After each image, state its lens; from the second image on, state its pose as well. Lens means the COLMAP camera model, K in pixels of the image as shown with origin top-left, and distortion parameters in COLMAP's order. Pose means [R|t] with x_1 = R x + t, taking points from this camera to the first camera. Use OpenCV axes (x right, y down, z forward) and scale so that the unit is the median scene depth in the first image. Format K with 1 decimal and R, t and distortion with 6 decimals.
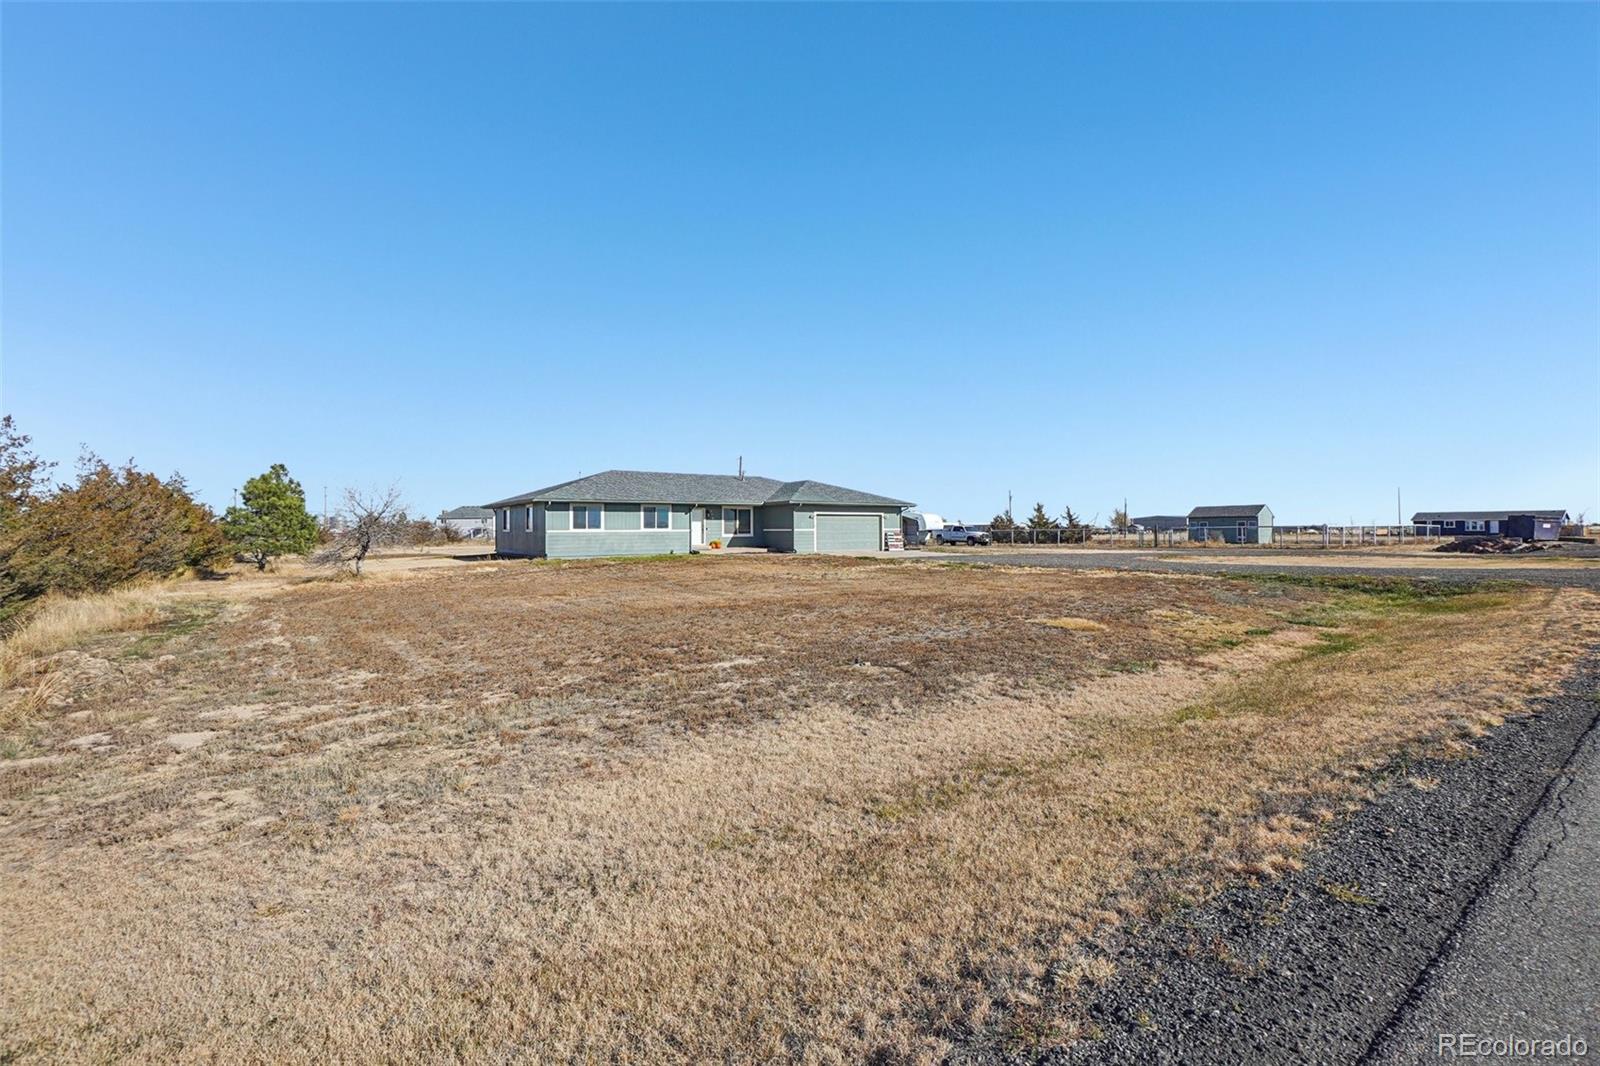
lens RADIAL K [[684.7, 0, 800.0], [0, 684.7, 533.0], [0, 0, 1]] dist [0.000247, 0.000002]
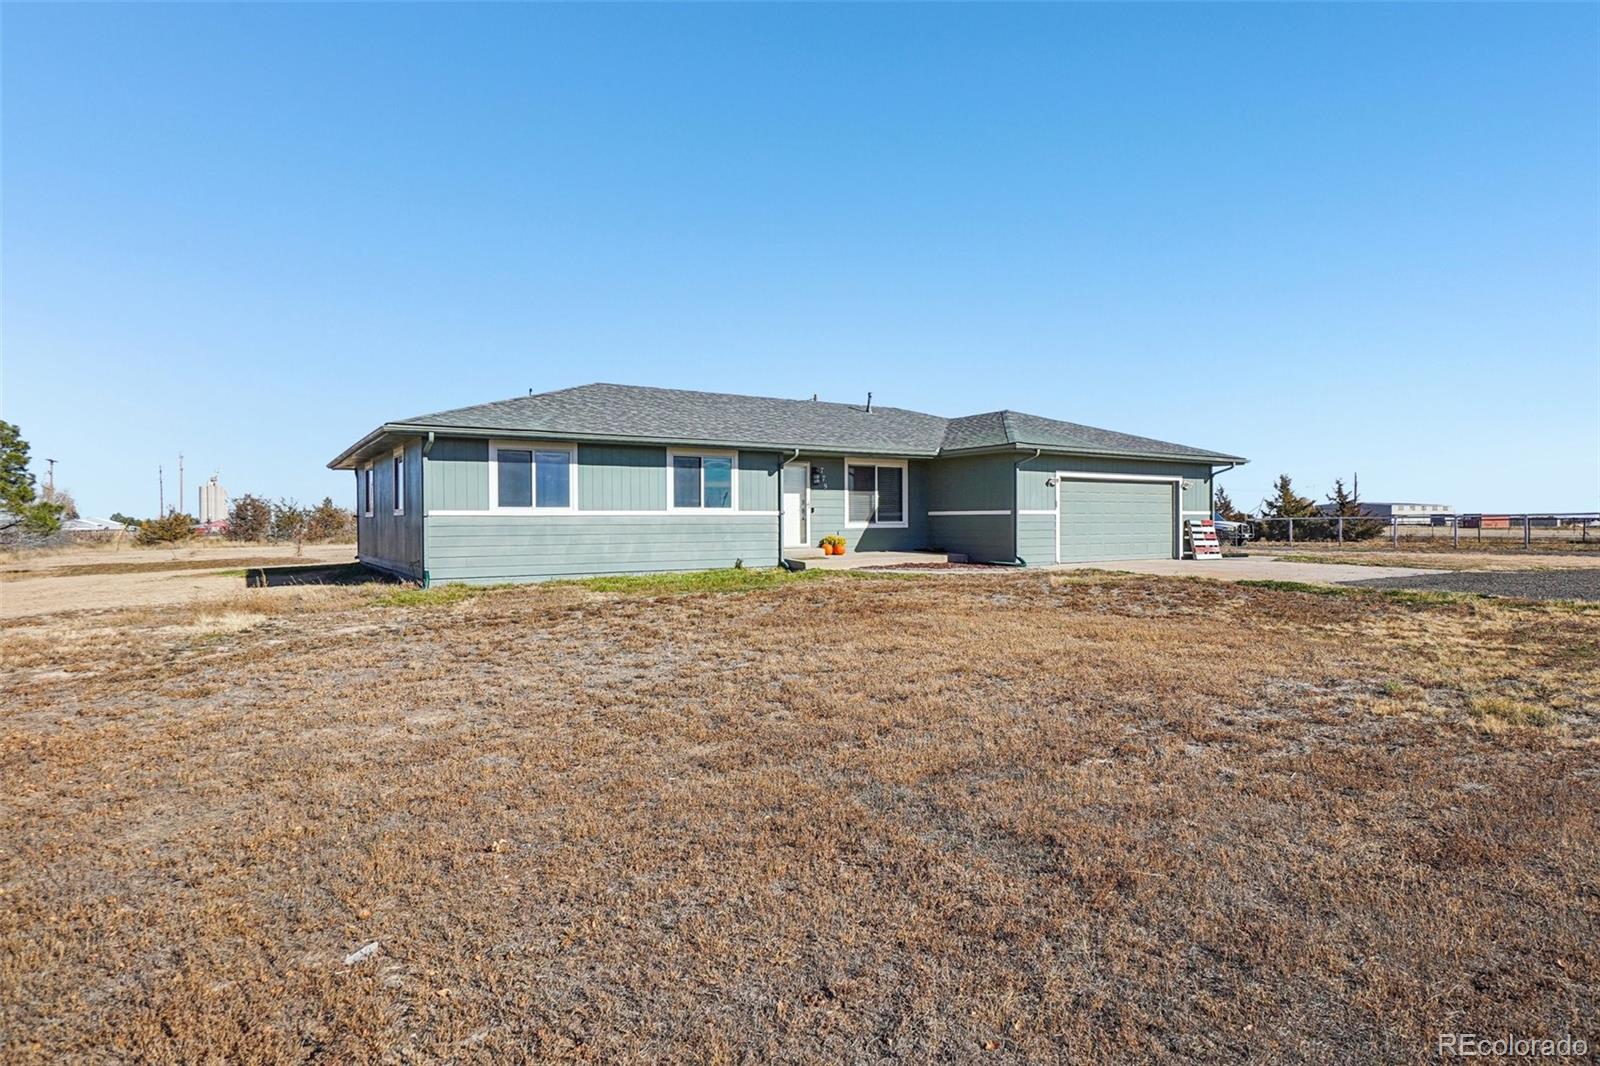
lens RADIAL K [[879.2, 0, 800.0], [0, 879.2, 533.0], [0, 0, 1]] dist [-0.000792, -0.000030]
pose [[0.998851, 0.001772, -0.047897, -0.117659], [-0.001373, 0.999964, 0.008359, 0.004006], [0.047910, -0.008283, 0.998817, 0.440019]]
